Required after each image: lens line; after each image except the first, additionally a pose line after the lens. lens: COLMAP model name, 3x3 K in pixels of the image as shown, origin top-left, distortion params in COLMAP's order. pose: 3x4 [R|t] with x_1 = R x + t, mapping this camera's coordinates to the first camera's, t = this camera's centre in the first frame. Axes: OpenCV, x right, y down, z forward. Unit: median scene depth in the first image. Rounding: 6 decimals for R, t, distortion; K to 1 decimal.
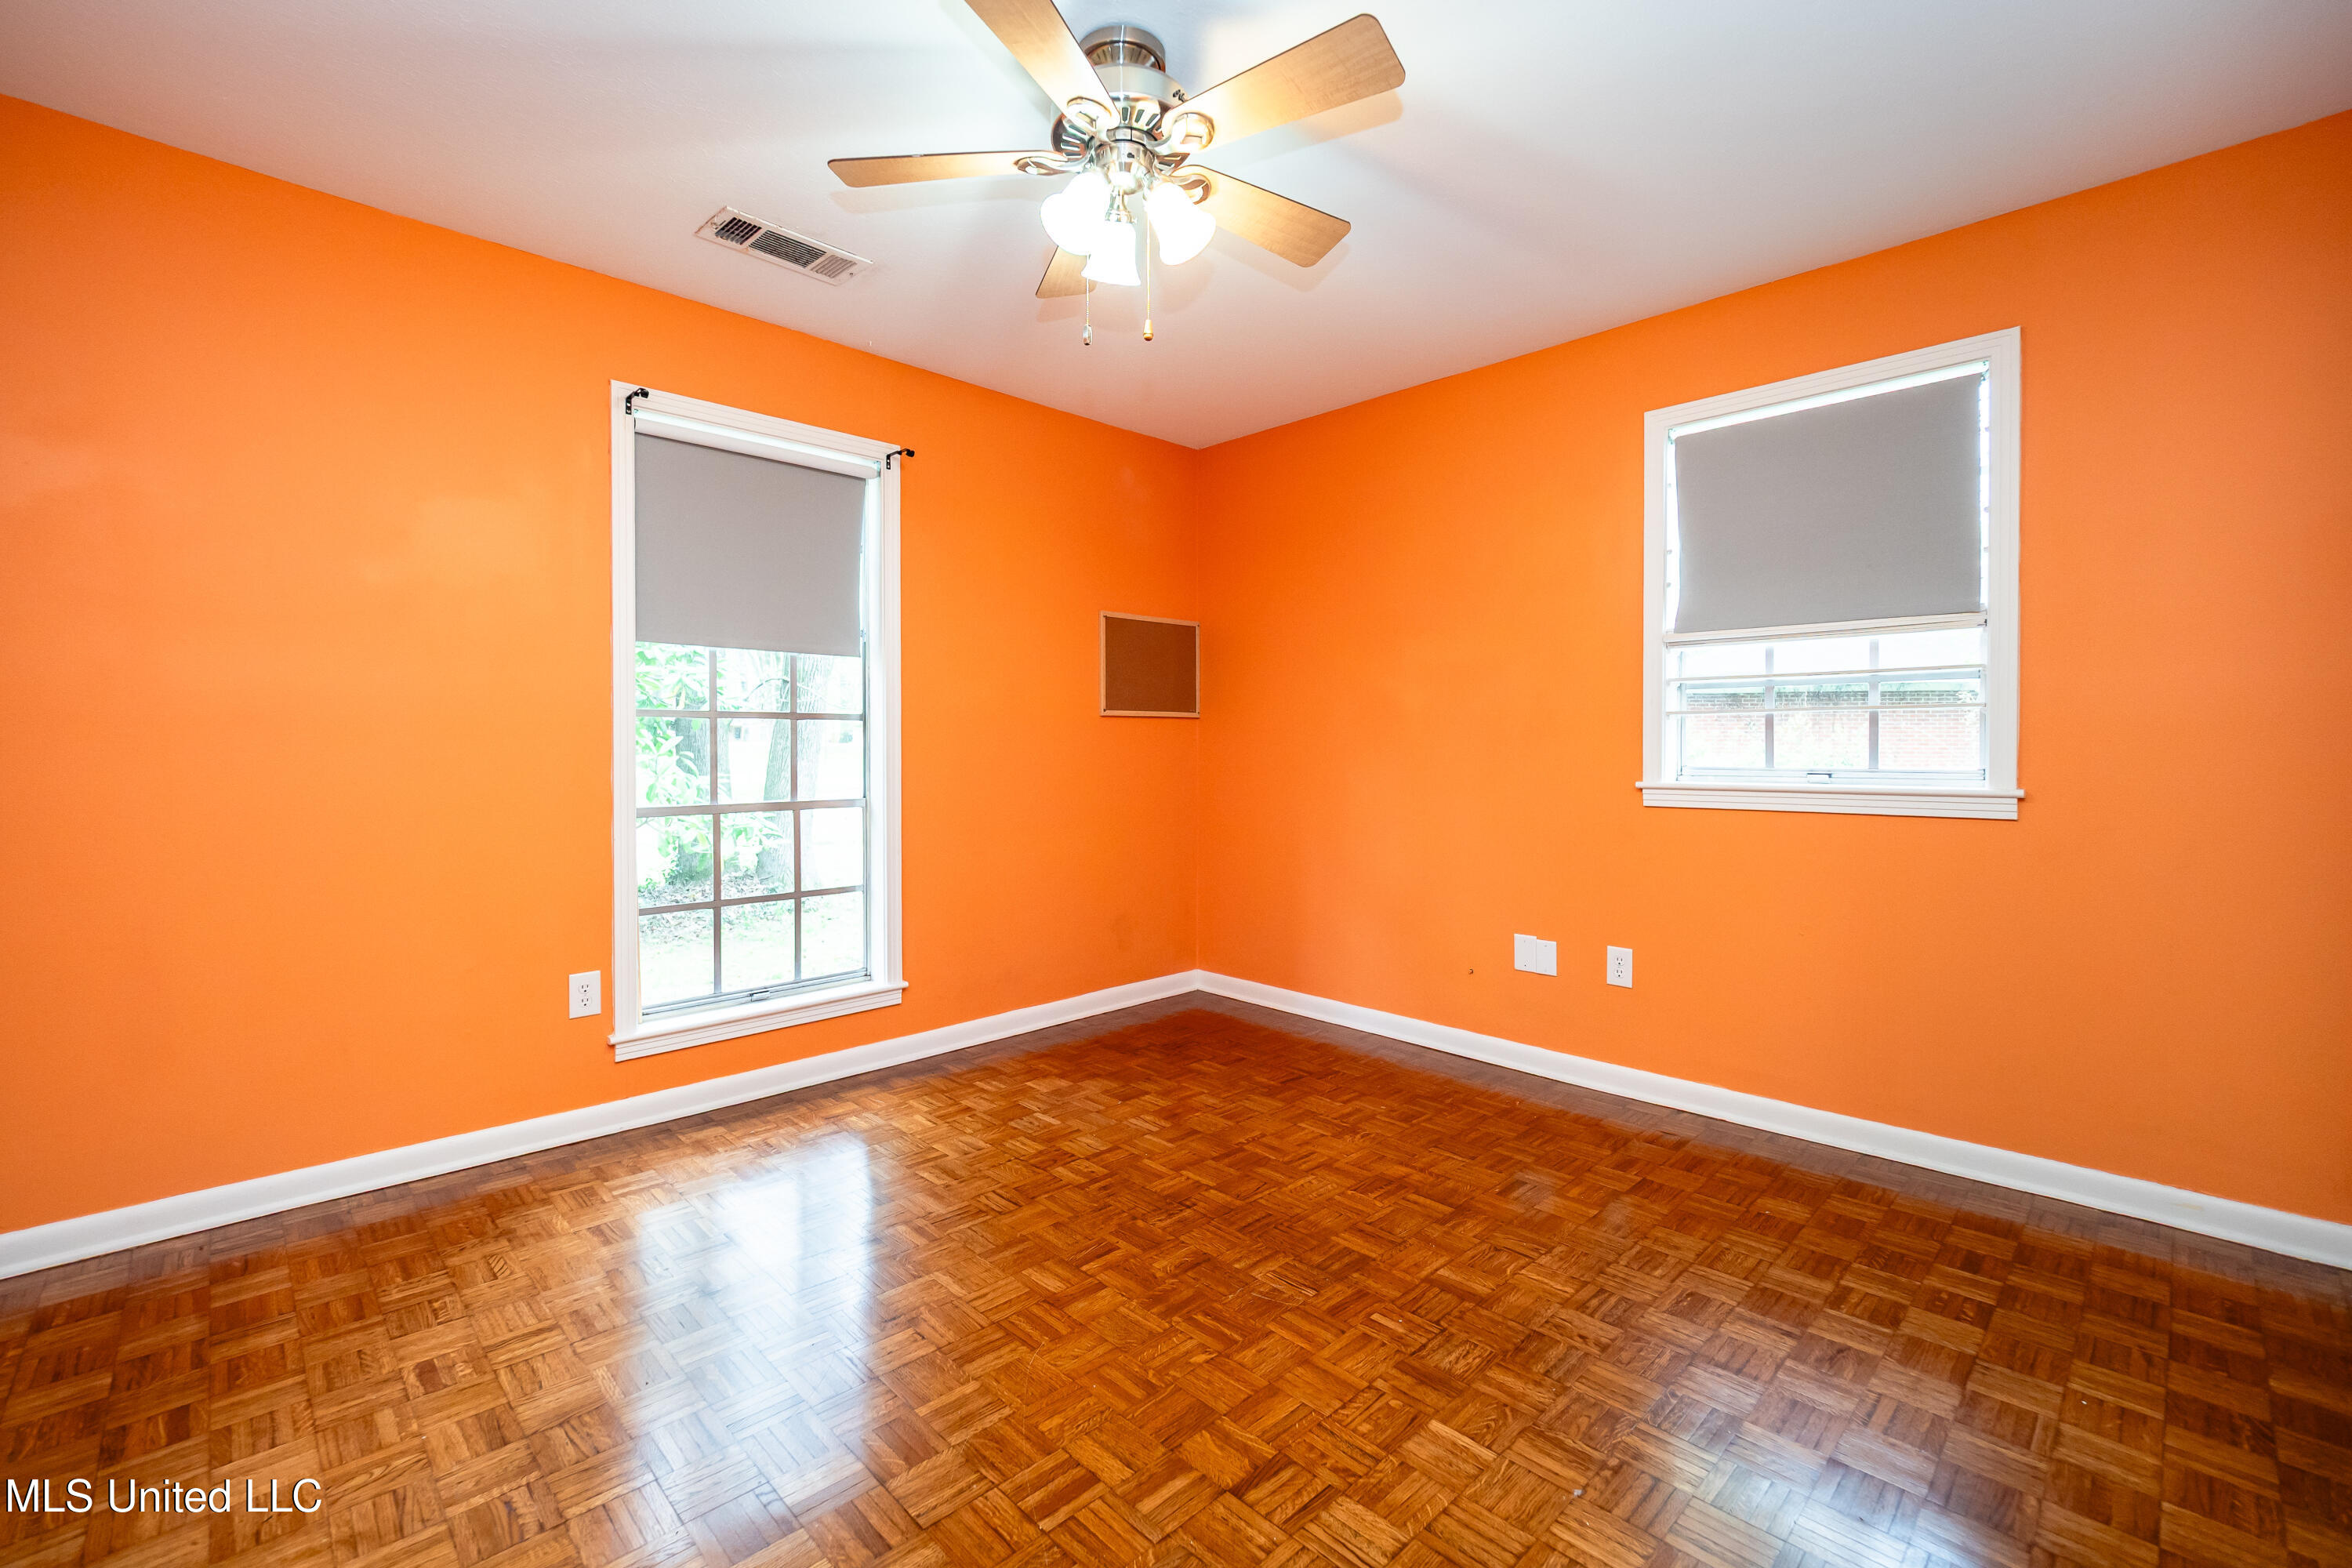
lens RADIAL K [[1008.0, 0, 1175.4], [0, 1008.0, 759.1], [0, 0, 1]] dist [0.001661, -0.000009]
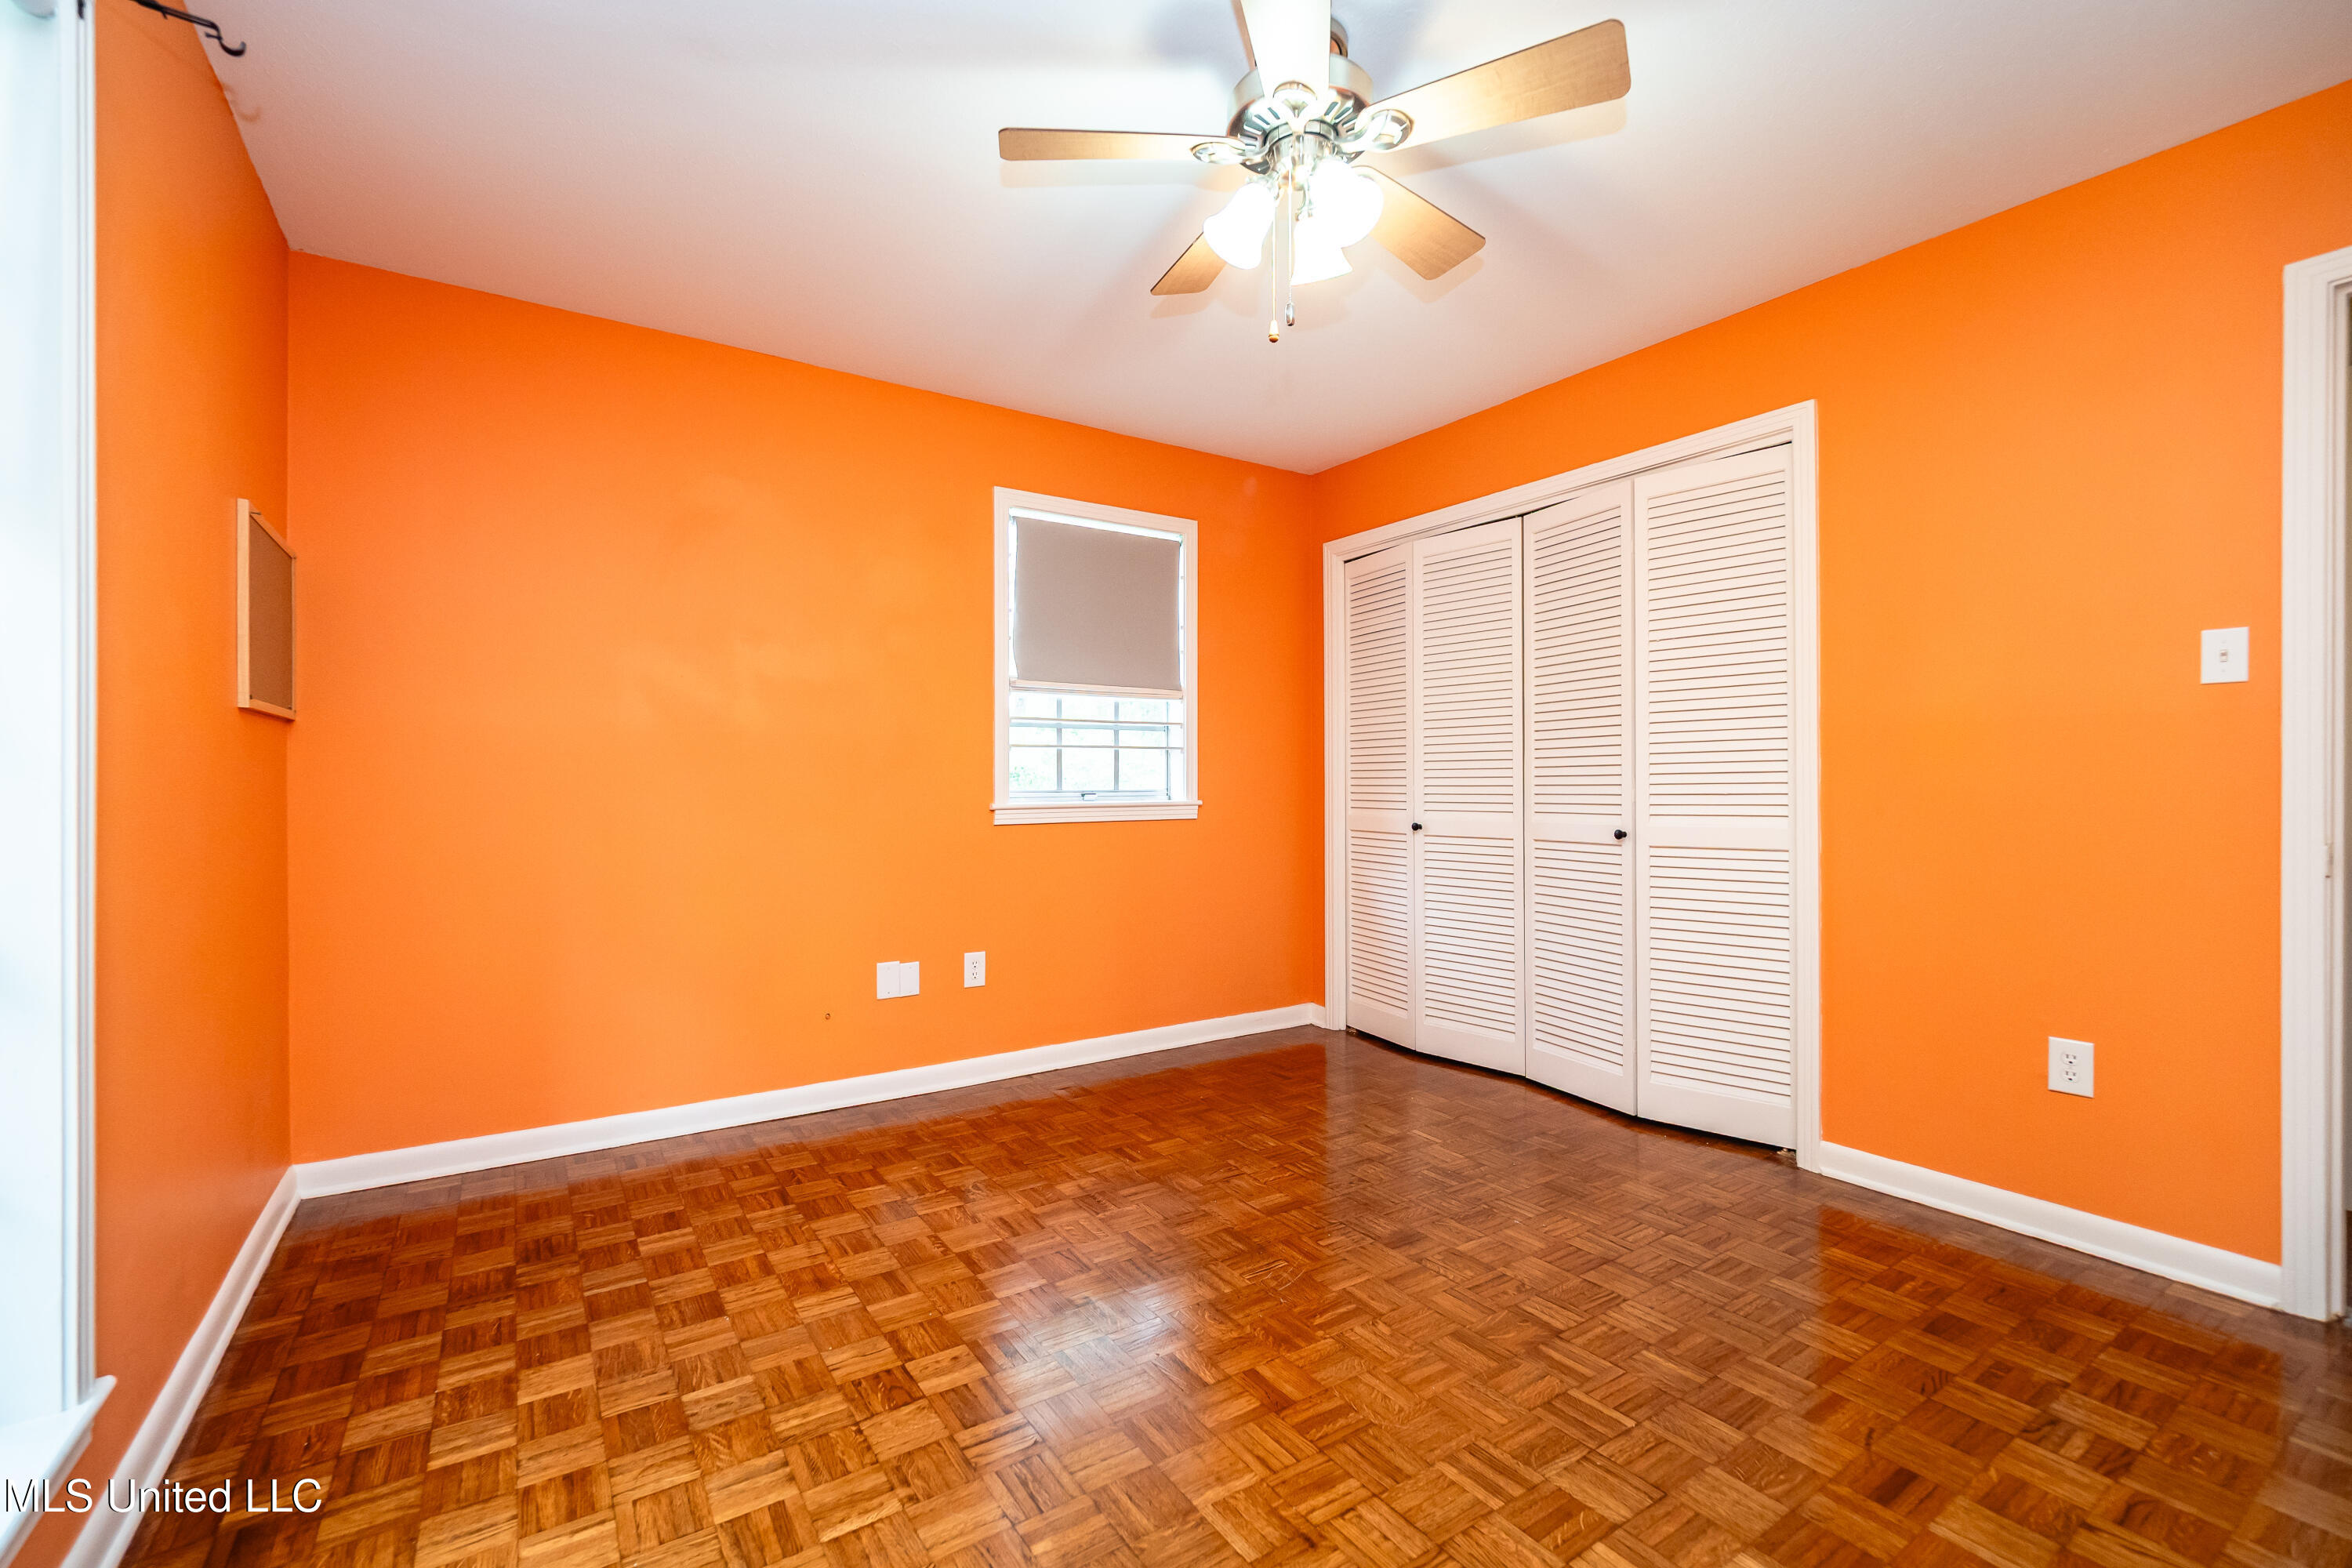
lens RADIAL K [[1003.0, 0, 1173.7], [0, 1003.0, 772.7], [0, 0, 1]] dist [-0.004344, -0.000278]
pose [[0.189370, 0.002393, 0.981903, -0.649685], [0.010476, 0.999935, -0.004458, -0.006684], [-0.981850, 0.011131, 0.189333, 0.600464]]
